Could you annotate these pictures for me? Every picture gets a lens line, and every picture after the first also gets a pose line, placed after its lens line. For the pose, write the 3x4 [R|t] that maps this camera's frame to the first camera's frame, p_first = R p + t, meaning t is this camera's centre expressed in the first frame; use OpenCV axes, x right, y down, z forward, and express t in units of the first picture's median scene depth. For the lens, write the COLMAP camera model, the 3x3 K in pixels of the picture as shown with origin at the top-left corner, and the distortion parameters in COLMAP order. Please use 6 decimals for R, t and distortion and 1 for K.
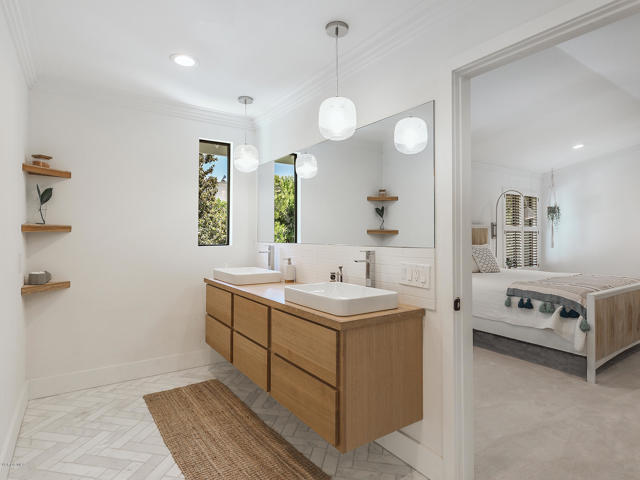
lens RADIAL K [[354.8, 0, 321.0], [0, 354.8, 230.2], [0, 0, 1]] dist [-0.001965, 0.000192]
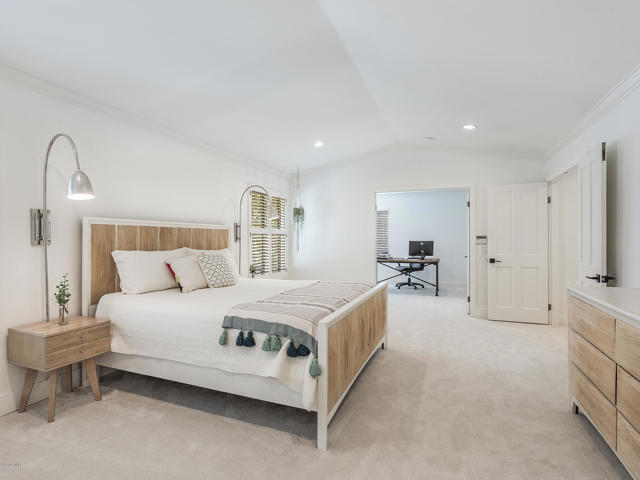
lens RADIAL K [[354.8, 0, 321.0], [0, 354.8, 230.2], [0, 0, 1]] dist [-0.001965, 0.000192]
pose [[0.814914, 0.016387, 0.579350, 0.301932], [-0.010324, 0.999852, -0.013759, 0.009549], [-0.579490, 0.005231, 0.814963, 0.371907]]
